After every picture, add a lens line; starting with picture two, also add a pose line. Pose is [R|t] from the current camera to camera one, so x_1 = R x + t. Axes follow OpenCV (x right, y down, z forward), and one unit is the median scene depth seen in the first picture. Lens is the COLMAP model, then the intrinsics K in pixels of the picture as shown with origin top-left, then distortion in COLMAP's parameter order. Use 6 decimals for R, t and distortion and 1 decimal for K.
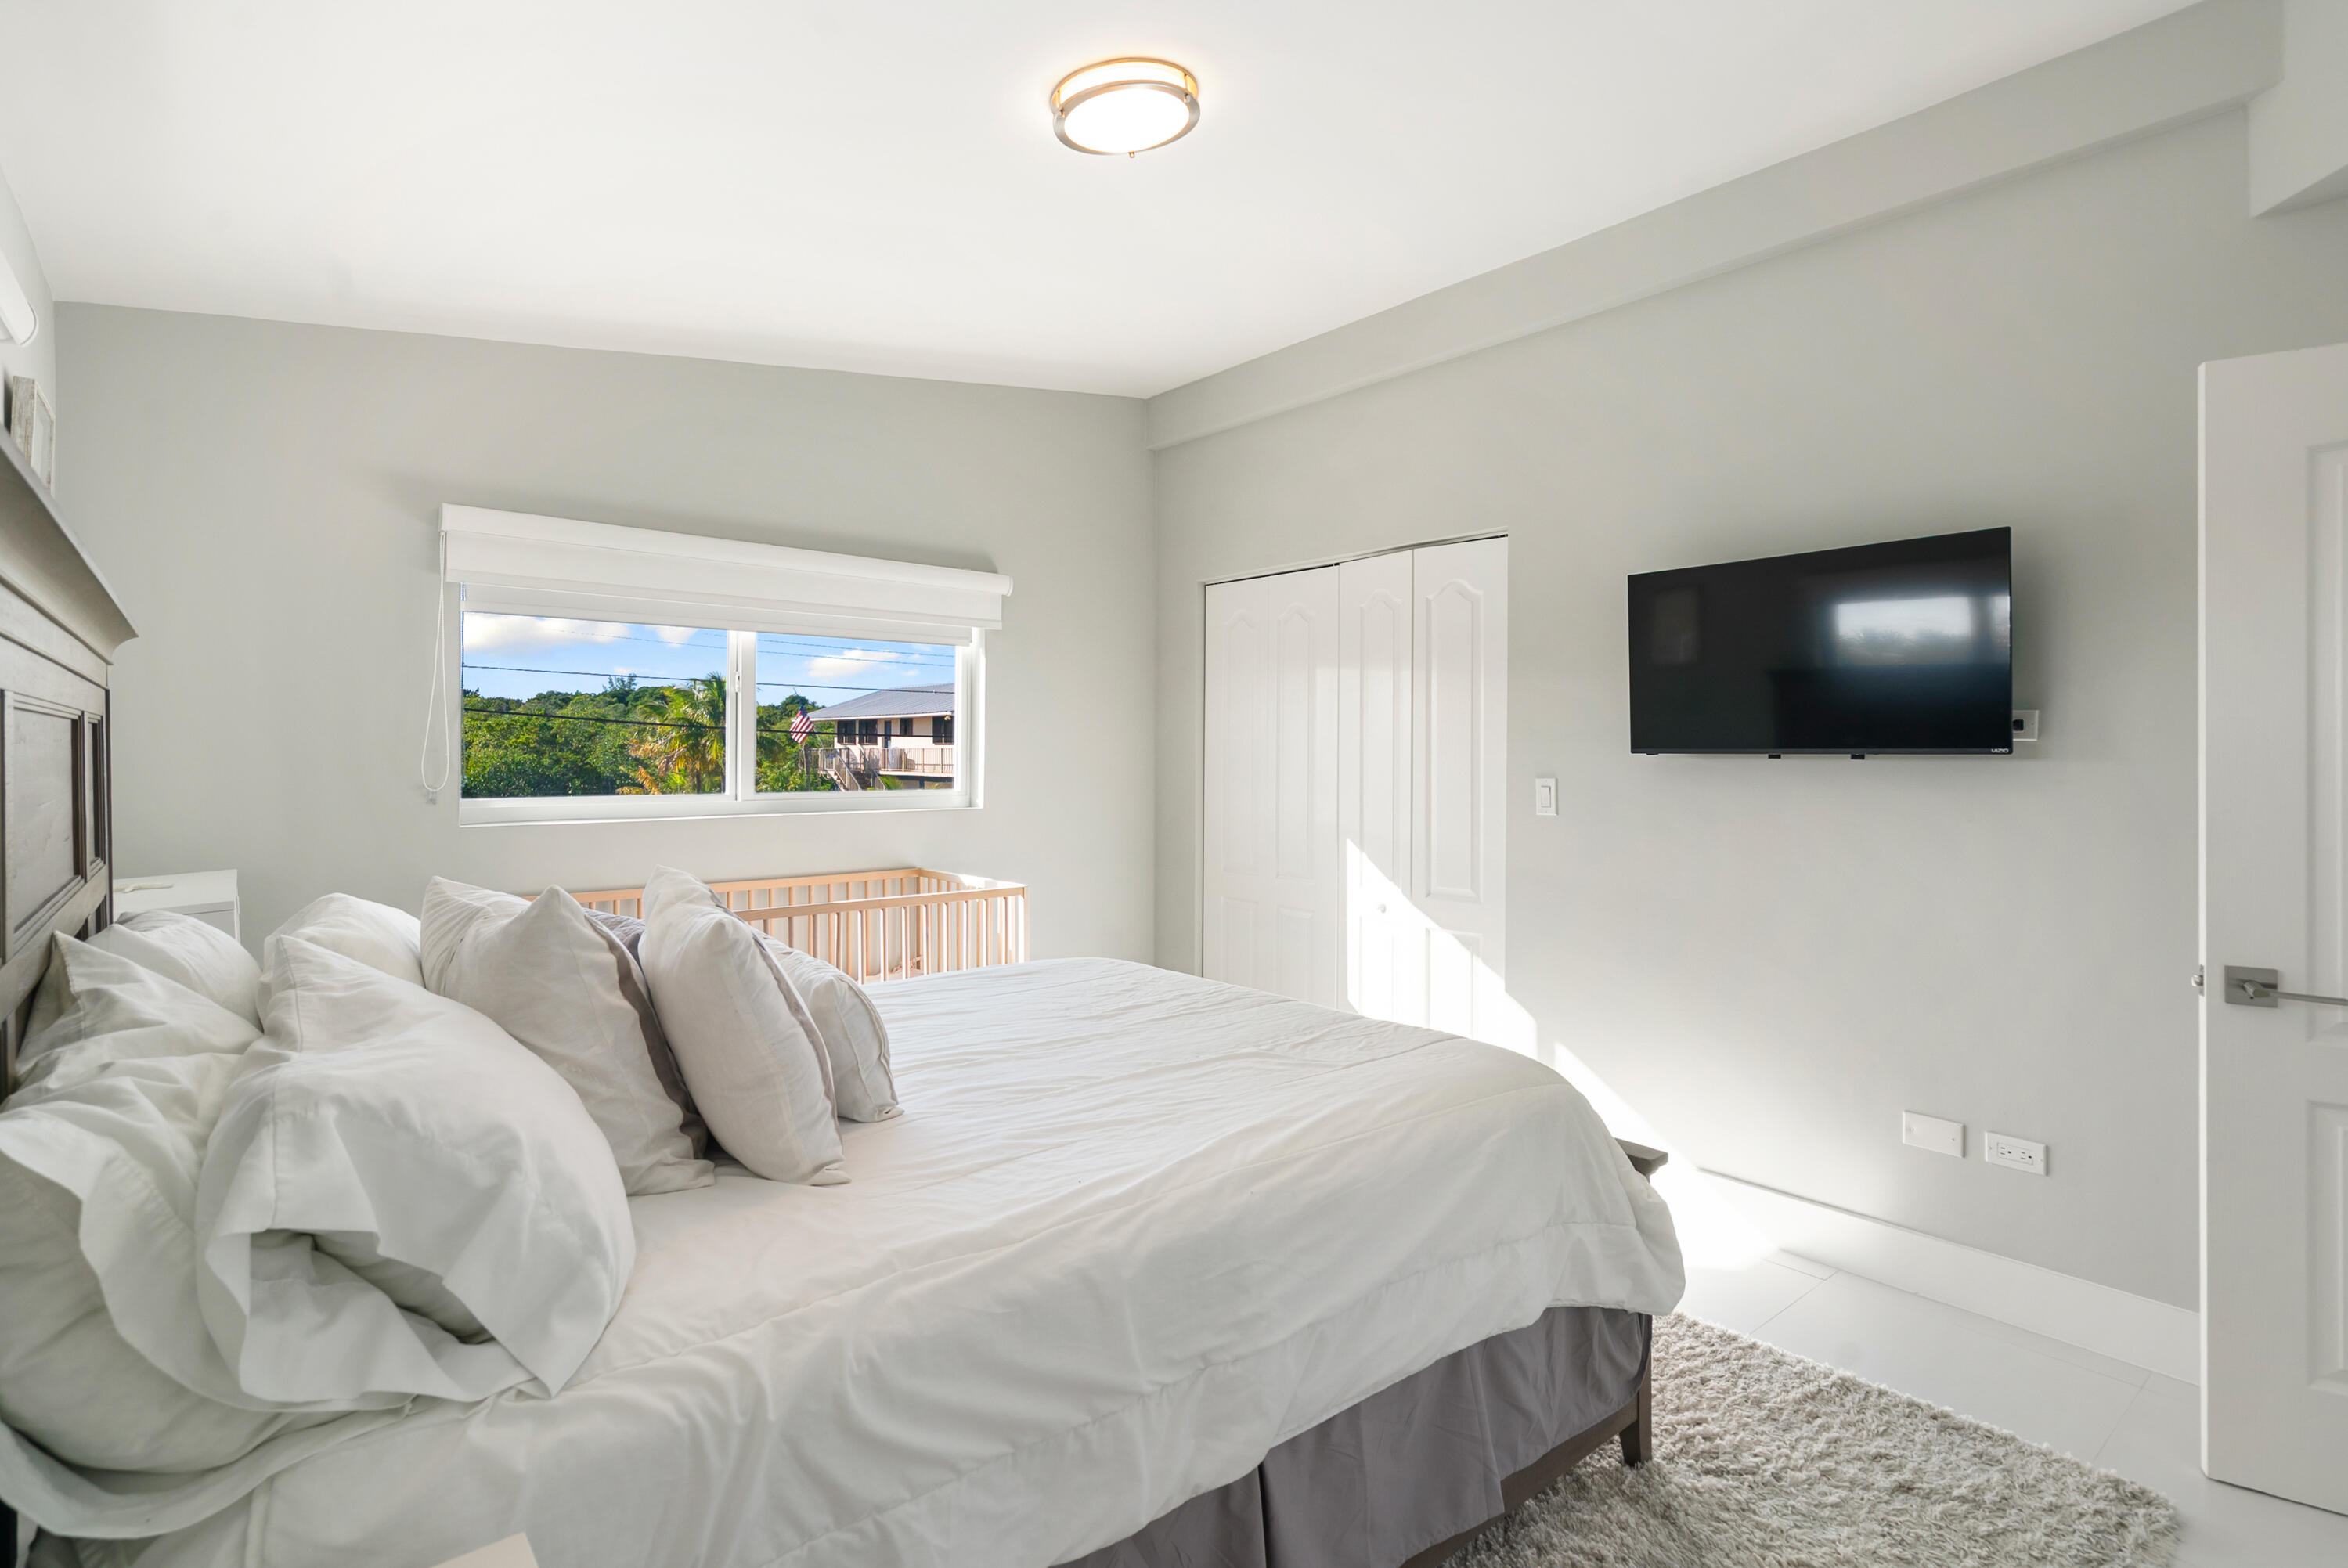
lens RADIAL K [[1126.1, 0, 1170.3], [0, 1126.1, 744.6], [0, 0, 1]] dist [0.000331, 0.000051]
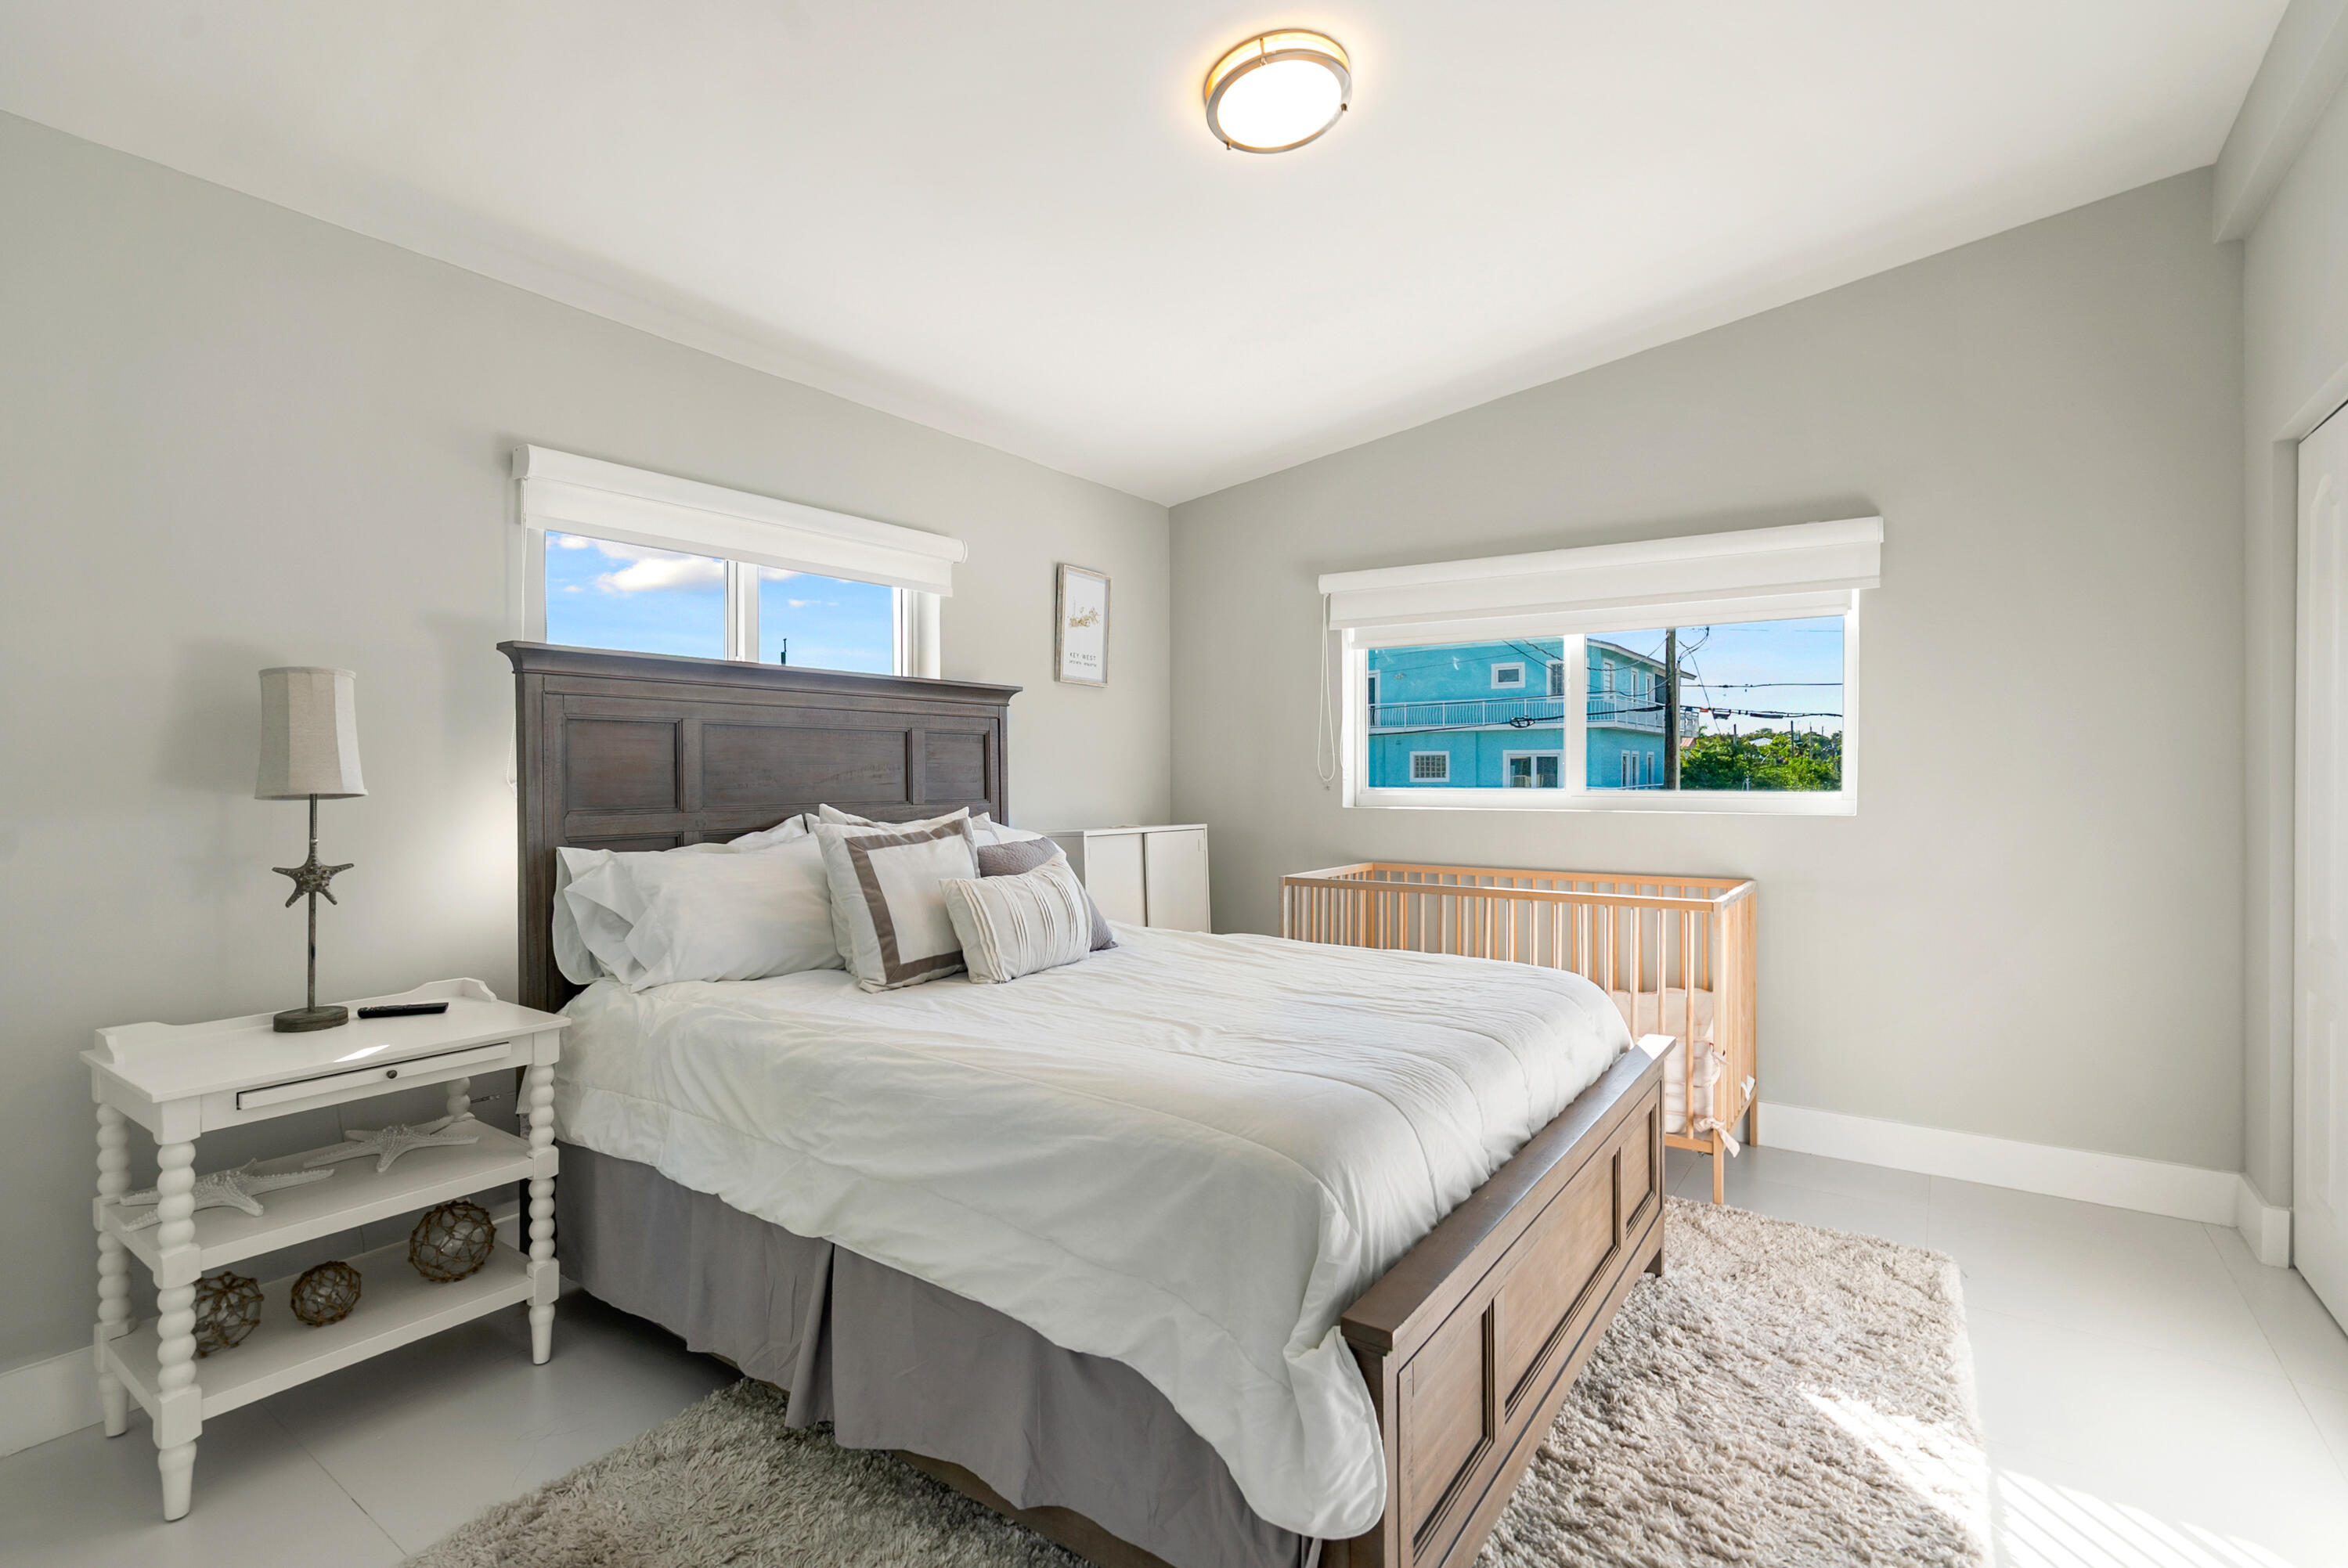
lens RADIAL K [[1112.0, 0, 1141.1], [0, 1112.0, 719.4], [0, 0, 1]] dist [-0.000020, 0.000603]
pose [[0.253659, -0.046458, -0.966177, 0.529148], [0.006372, 0.998905, -0.046359, 0.024399], [0.967273, 0.005603, 0.253677, 0.364289]]
